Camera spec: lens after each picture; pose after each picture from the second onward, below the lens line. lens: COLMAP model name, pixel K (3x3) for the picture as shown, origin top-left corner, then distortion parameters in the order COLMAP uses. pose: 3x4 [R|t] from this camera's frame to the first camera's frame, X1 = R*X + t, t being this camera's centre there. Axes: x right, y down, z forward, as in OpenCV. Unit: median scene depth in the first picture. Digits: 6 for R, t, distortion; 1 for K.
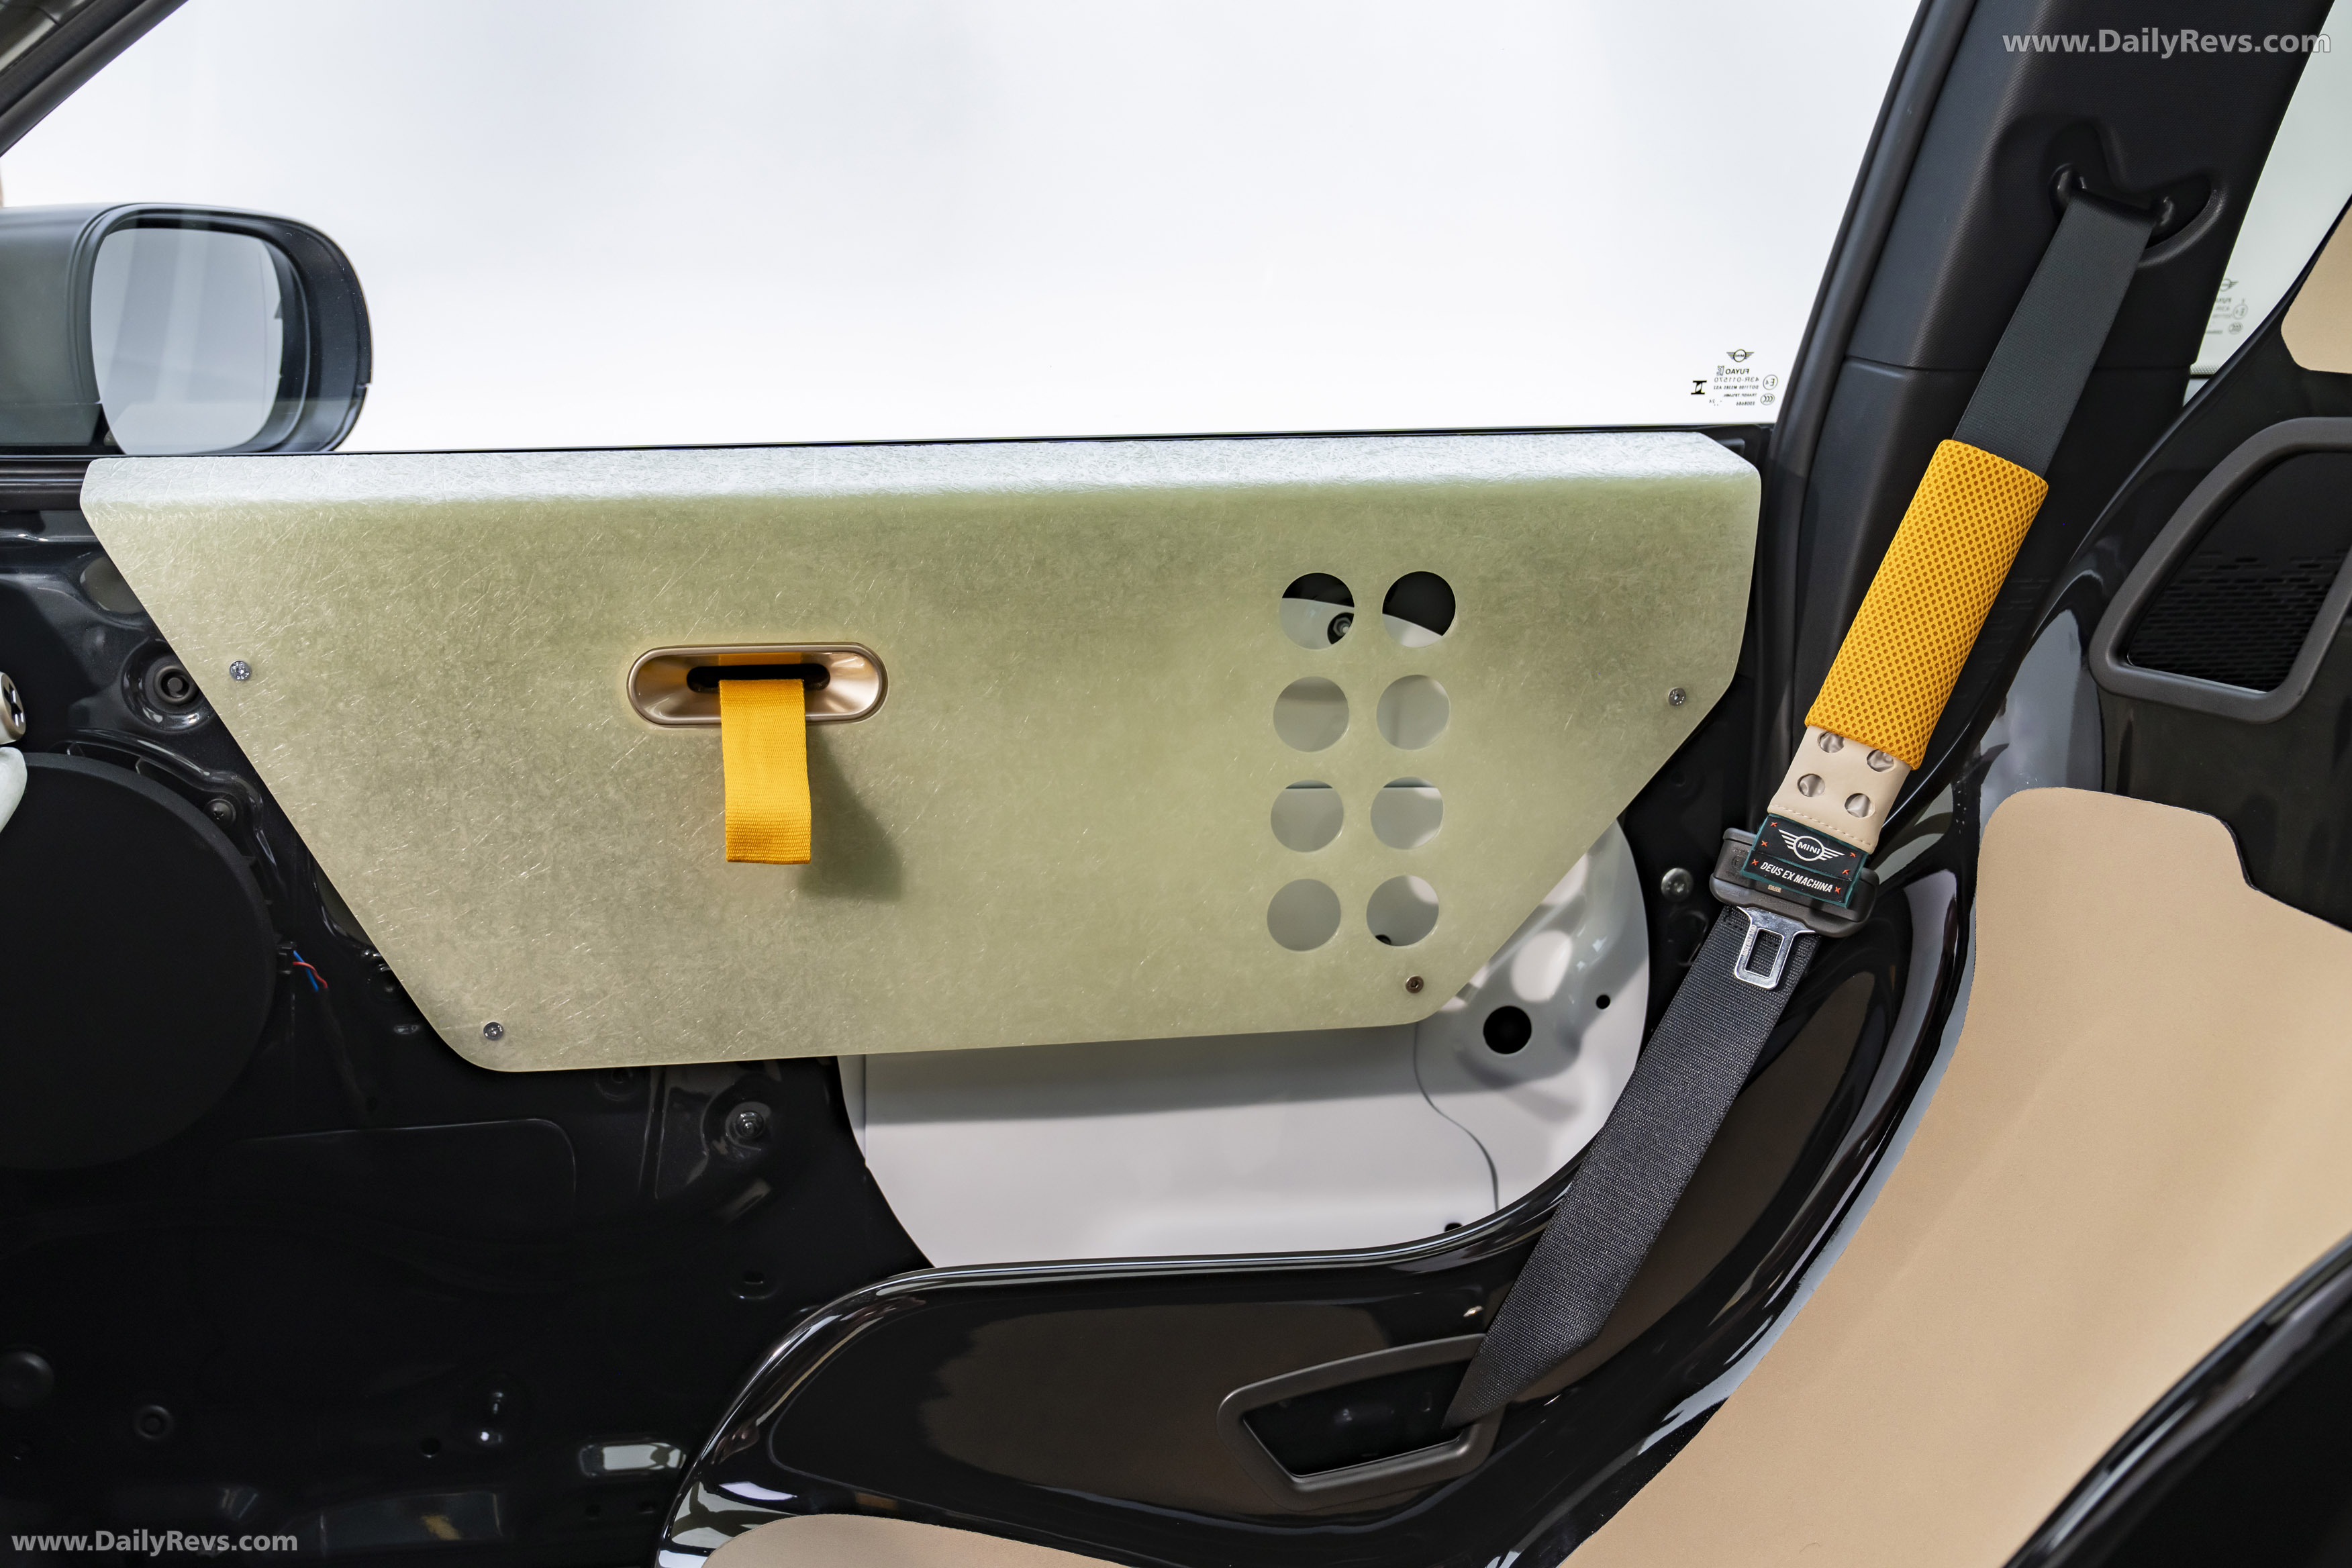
lens RADIAL K [[2321.8, 0, 1182.6], [0, 2321.8, 774.5], [0, 0, 1]] dist [0.005172, 0.000000]
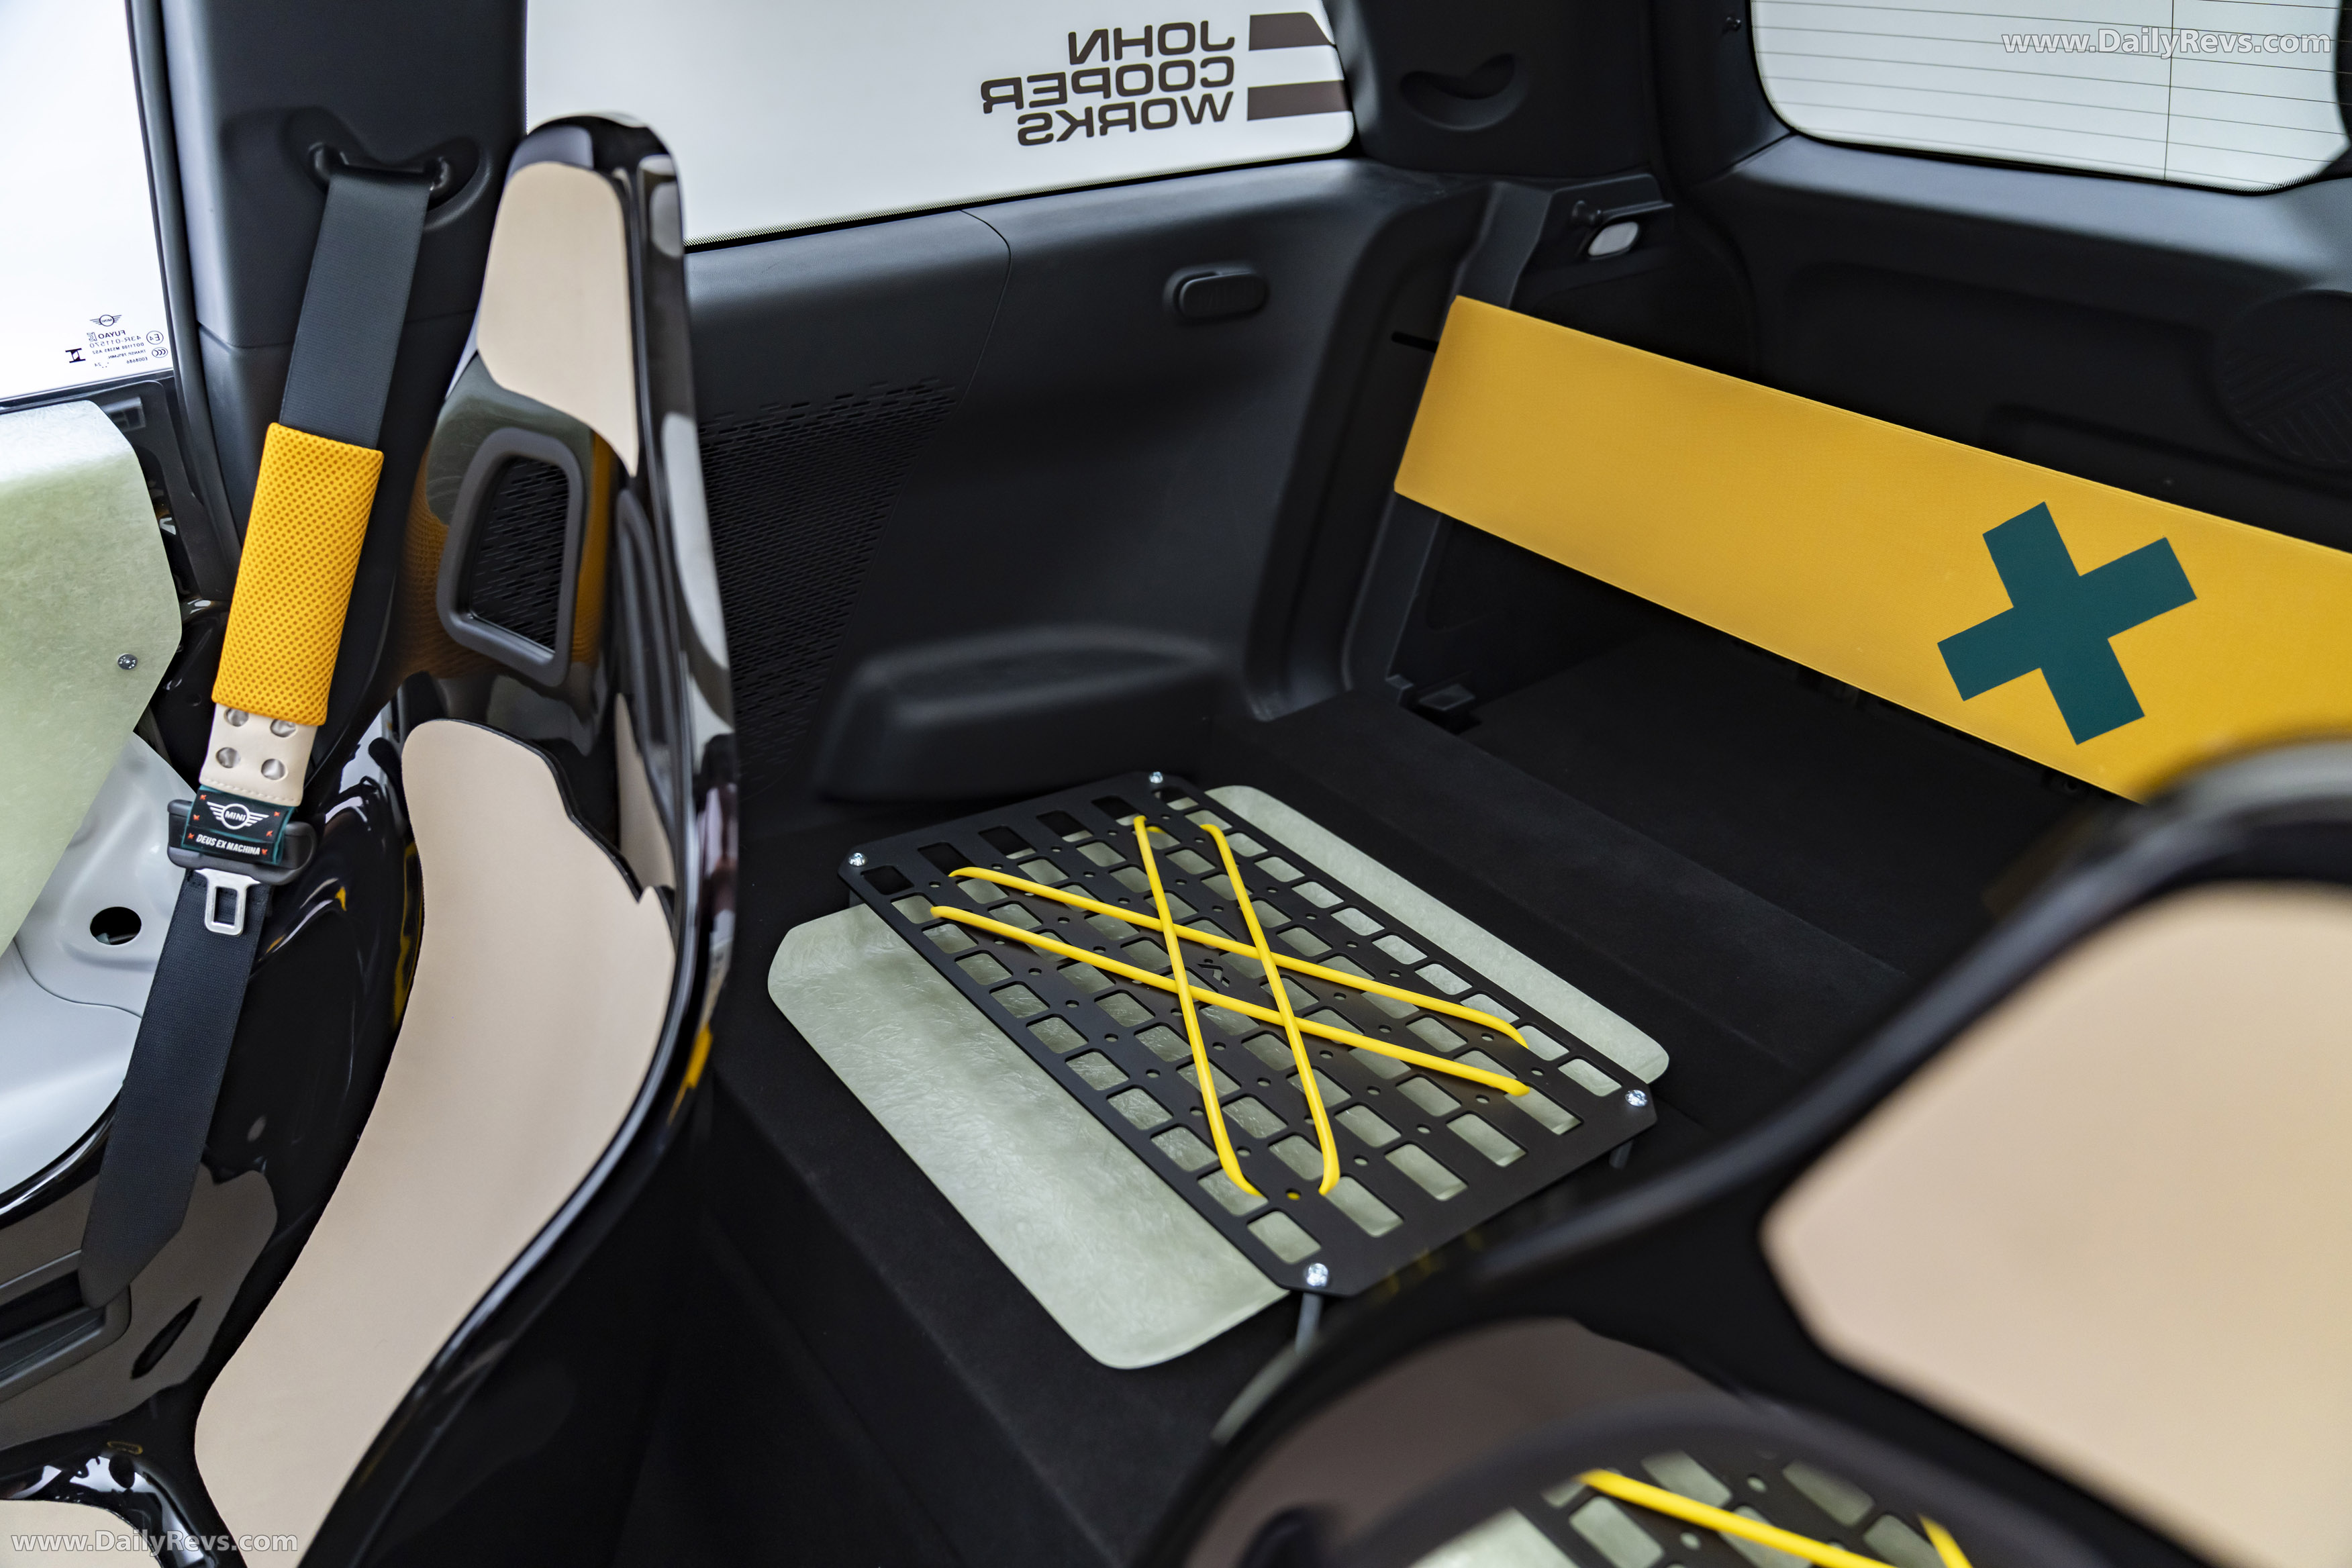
lens RADIAL K [[1594.7, 0, 1178.9], [0, 1594.7, 795.6], [0, 0, 1]] dist [-0.012787, -0.003642]
pose [[0.893582, -0.246506, 0.375160, 0.388421], [0.108247, 0.929398, 0.352848, -0.199532], [-0.435652, -0.274689, 0.857177, 0.132571]]
